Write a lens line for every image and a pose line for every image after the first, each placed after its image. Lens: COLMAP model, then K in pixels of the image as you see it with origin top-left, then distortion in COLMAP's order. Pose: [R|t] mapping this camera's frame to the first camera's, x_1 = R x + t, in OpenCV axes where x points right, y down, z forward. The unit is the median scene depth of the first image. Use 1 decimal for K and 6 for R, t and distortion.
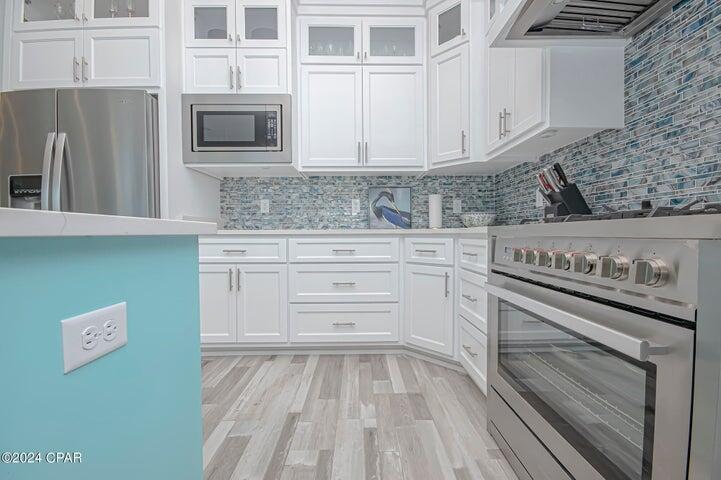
lens RADIAL K [[316.4, 0, 357.8], [0, 316.4, 238.1], [0, 0, 1]] dist [-0.004937, -0.001783]
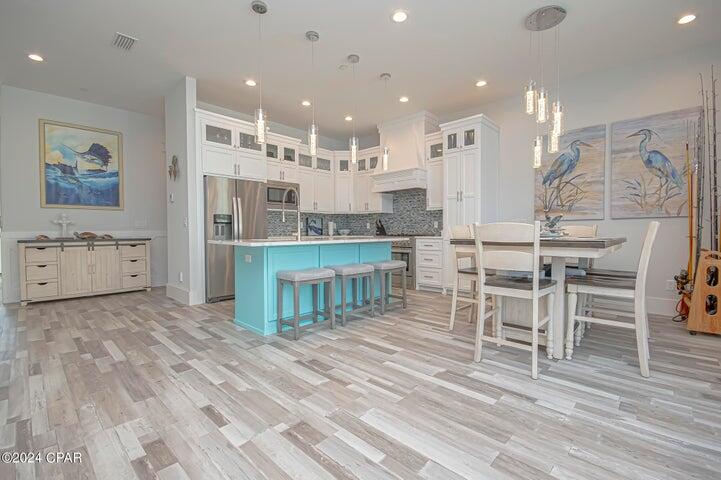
lens RADIAL K [[316.4, 0, 362.8], [0, 316.4, 239.2], [0, 0, 1]] dist [-0.004937, -0.001783]
pose [[0.697552, -0.017764, 0.716314, -1.706698], [0.017644, 0.999815, 0.007613, -0.014901], [-0.716317, 0.007329, 0.697737, -1.165375]]
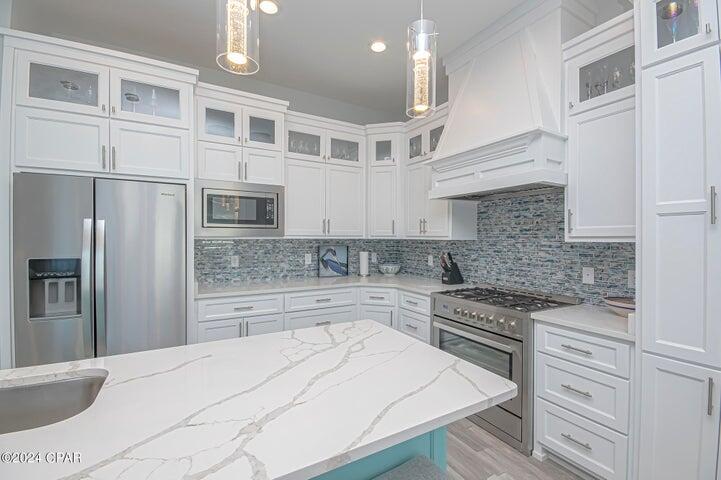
lens RADIAL K [[316.4, 0, 360.7], [0, 316.4, 243.0], [0, 0, 1]] dist [-0.004937, -0.001783]
pose [[0.877422, 0.001262, 0.479717, -0.570455], [0.002181, 0.999976, -0.006619, -0.204510], [-0.479714, 0.006854, 0.877398, -0.331042]]
